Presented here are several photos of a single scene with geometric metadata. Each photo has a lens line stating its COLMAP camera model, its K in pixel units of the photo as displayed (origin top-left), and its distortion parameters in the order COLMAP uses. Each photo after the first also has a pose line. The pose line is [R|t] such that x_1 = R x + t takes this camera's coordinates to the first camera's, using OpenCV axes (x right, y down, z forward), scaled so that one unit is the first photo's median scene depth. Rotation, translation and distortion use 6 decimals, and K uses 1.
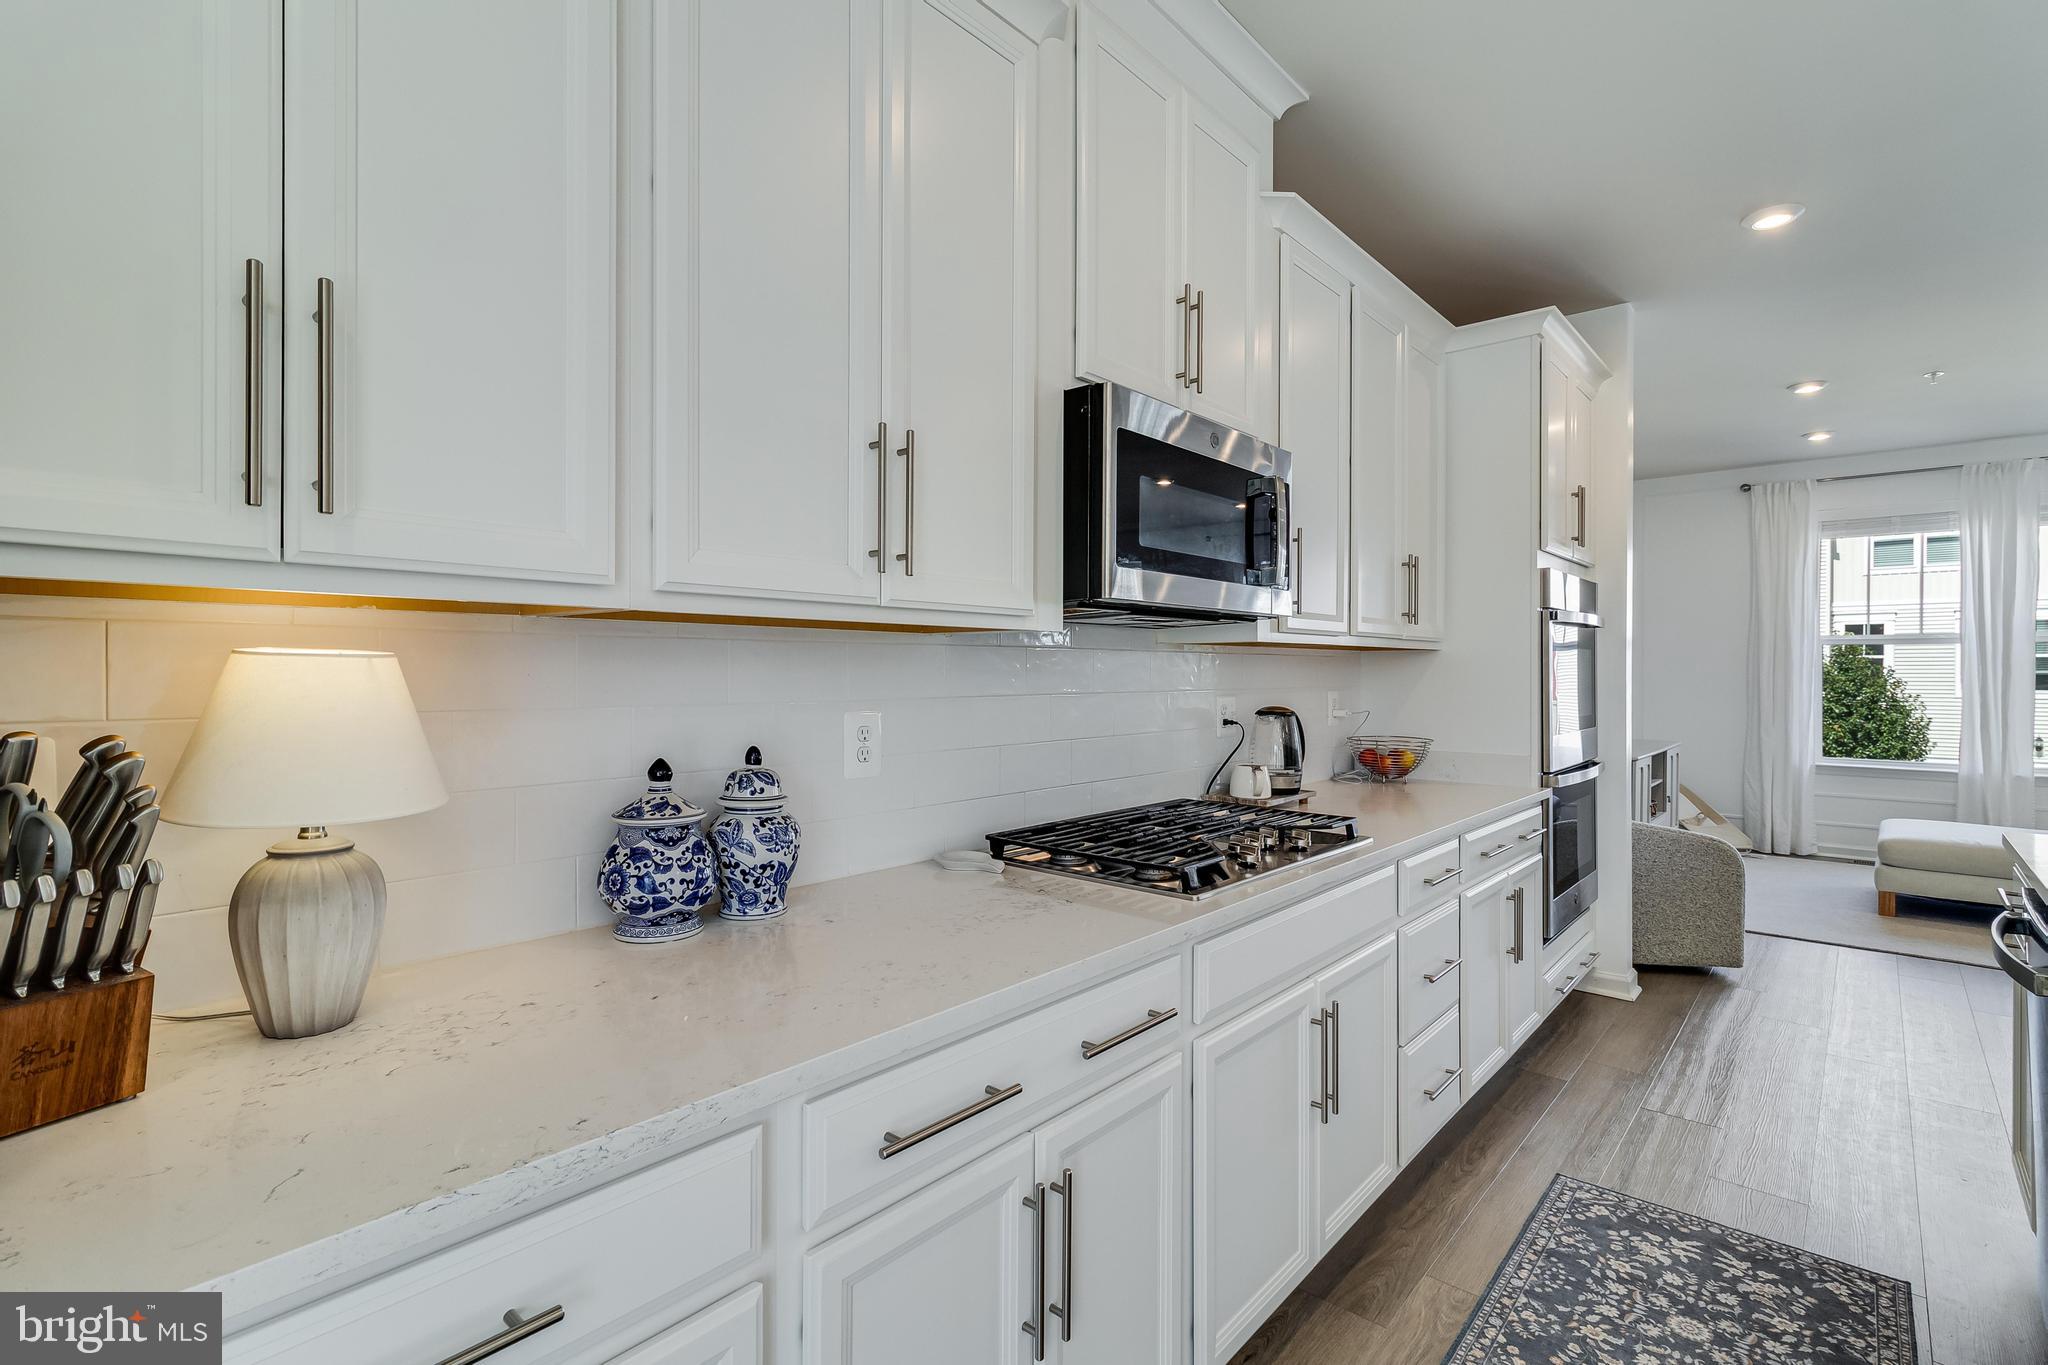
lens RADIAL K [[944.8, 0, 1039.4], [0, 944.8, 680.6], [0, 0, 1]] dist [0.005756, -0.000425]
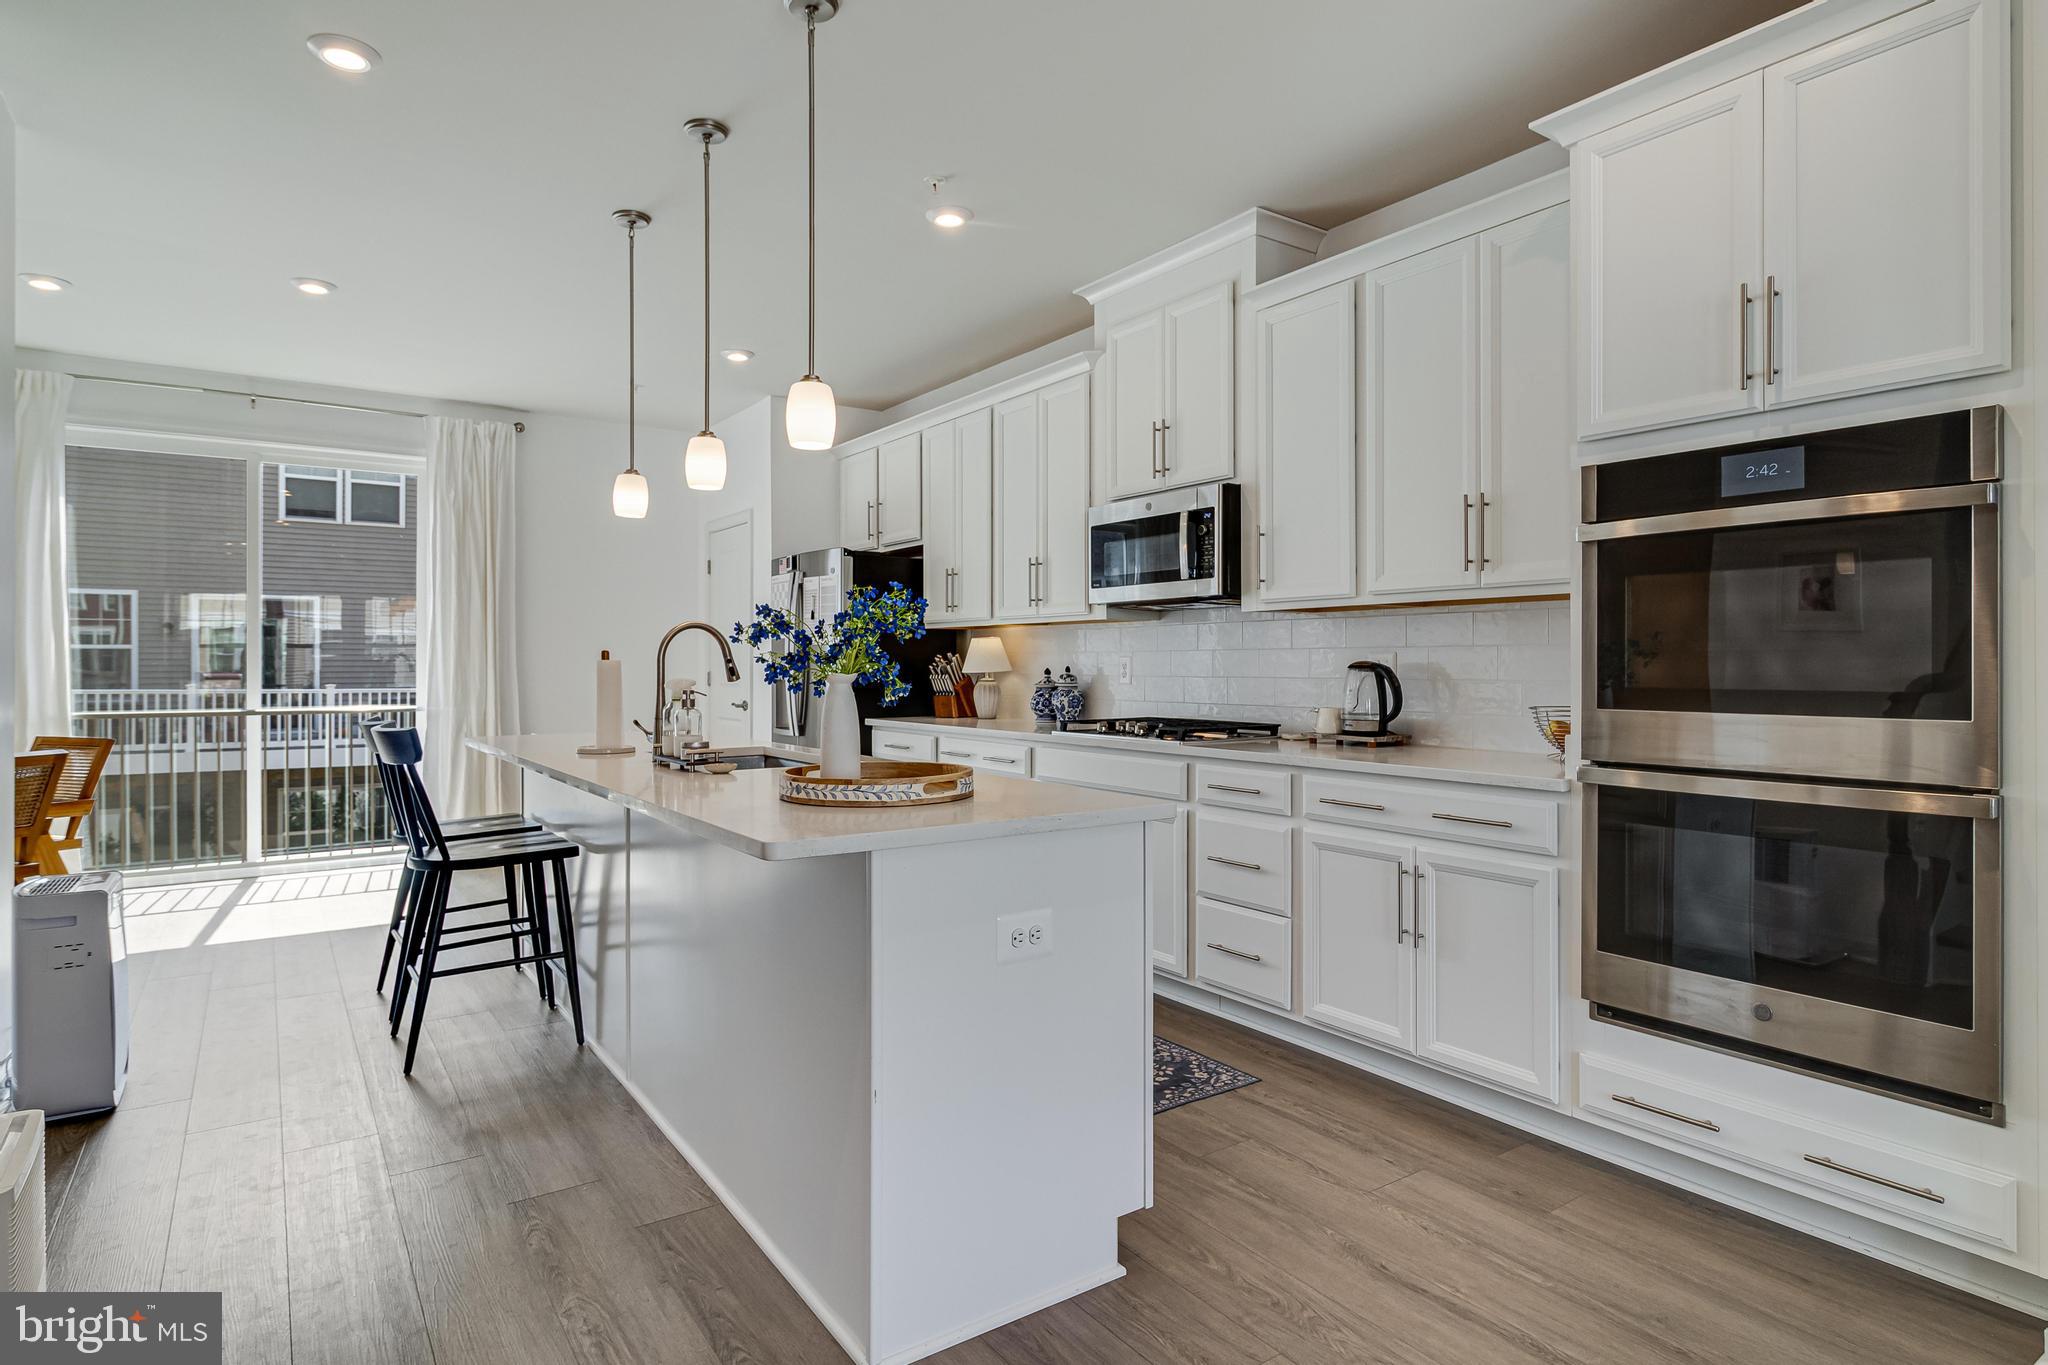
lens RADIAL K [[1100.8, 0, 1010.7], [0, 1100.8, 659.7], [0, 0, 1]] dist [-0.000530, -0.001070]
pose [[-0.249111, -0.005073, -0.968462, 2.231003], [-0.009080, 0.999955, -0.002903, 0.046303], [0.968432, 0.008070, -0.249145, 1.238302]]
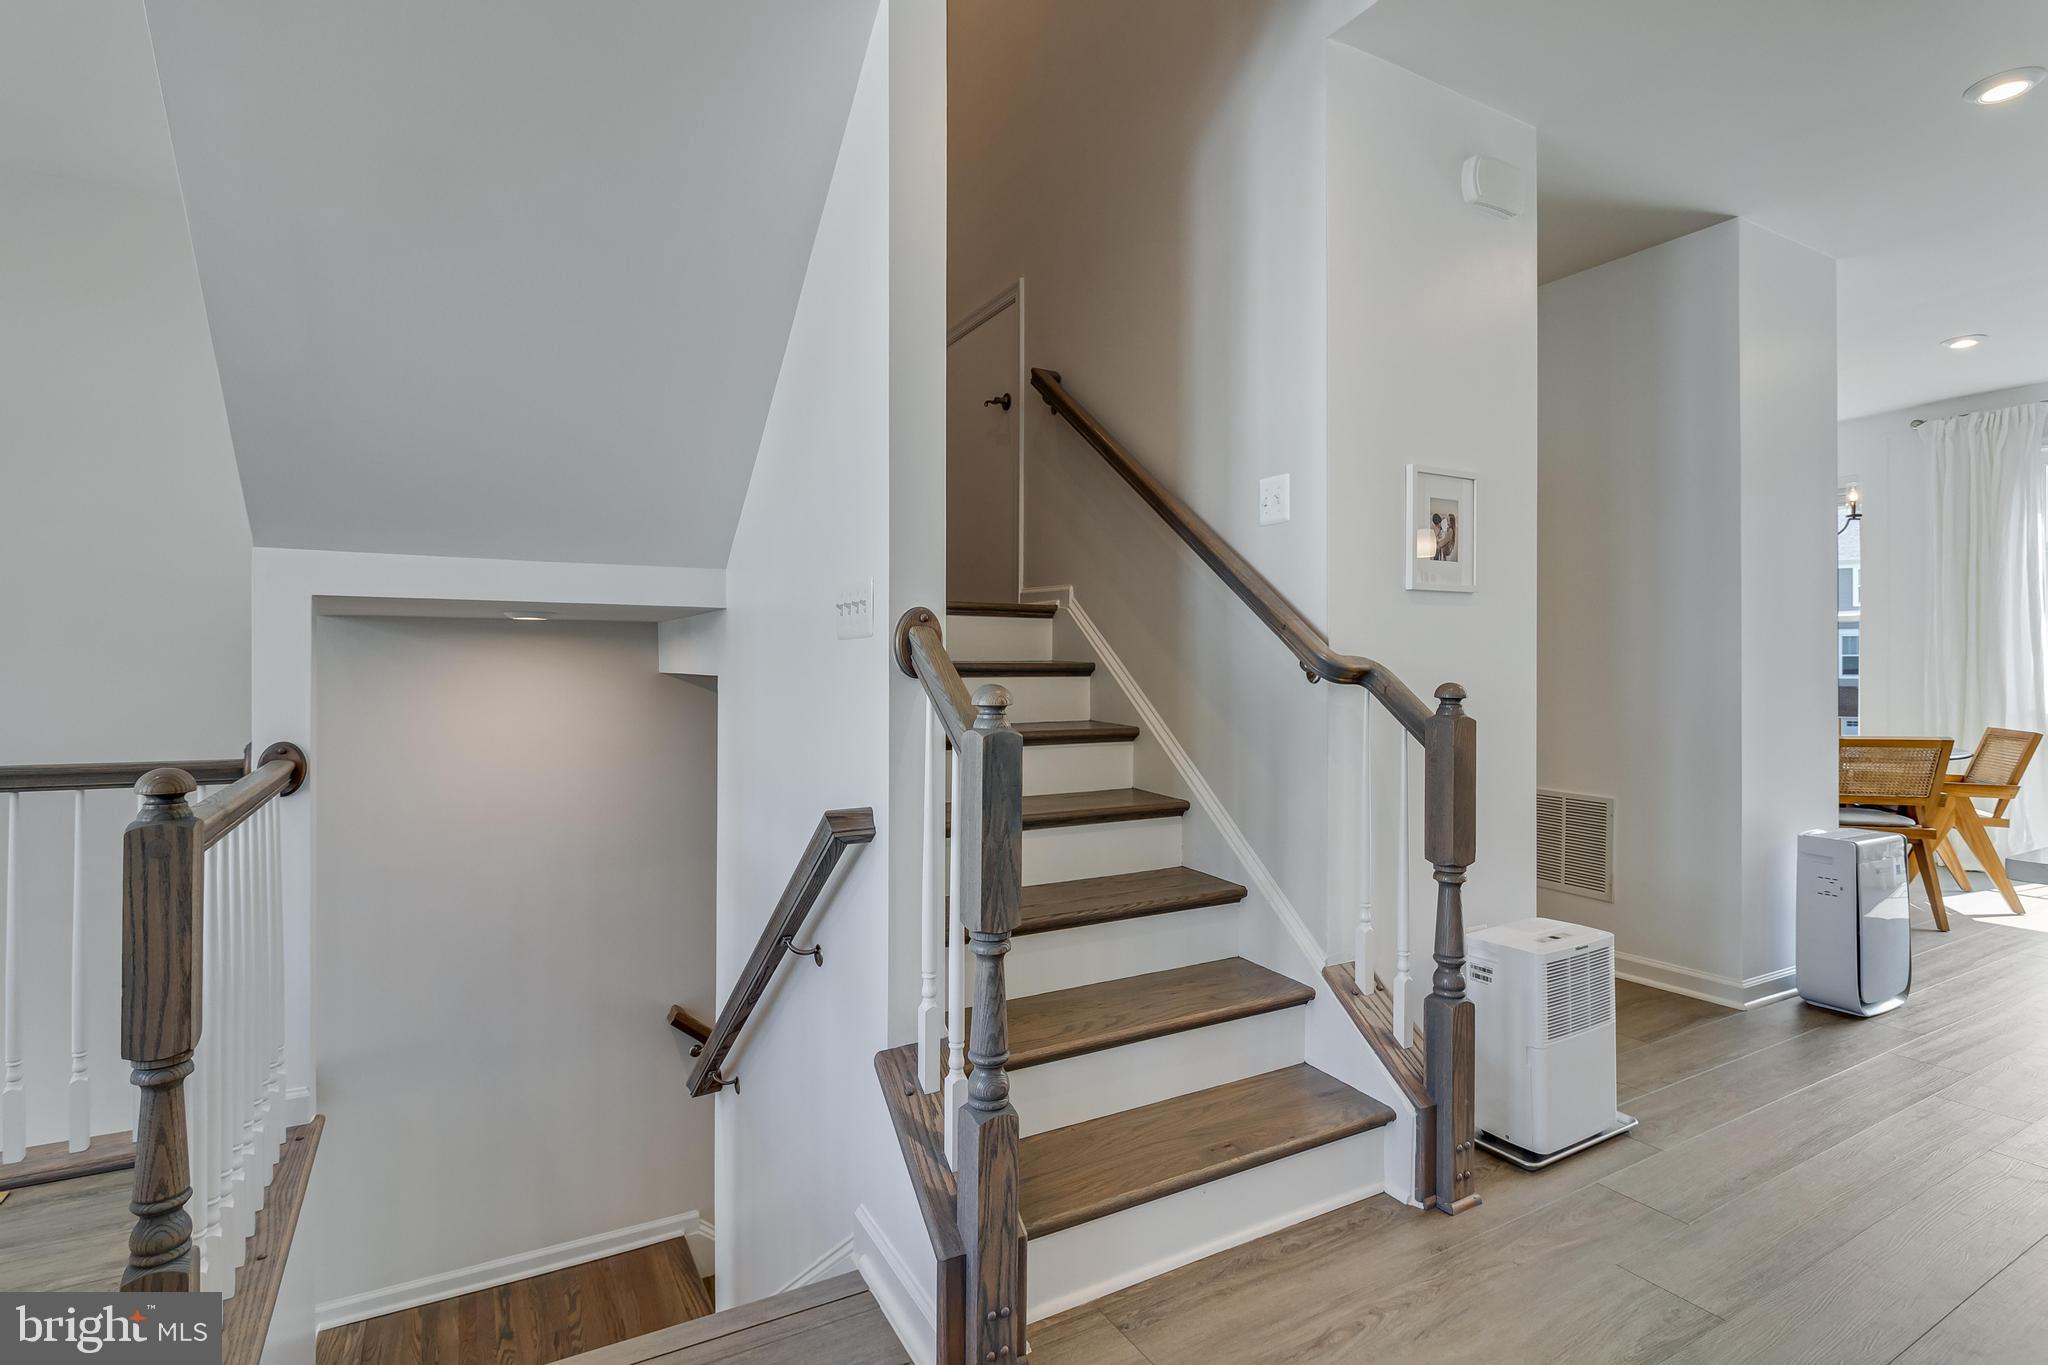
lens RADIAL K [[999.7, 0, 1044.2], [0, 999.7, 661.8], [0, 0, 1]] dist [-0.003603, -0.001754]
pose [[-0.946368, 0.001239, 0.323087, 1.878701], [0.003223, 0.999979, 0.005605, 0.039021], [-0.323074, 0.006346, -0.946353, 1.741854]]
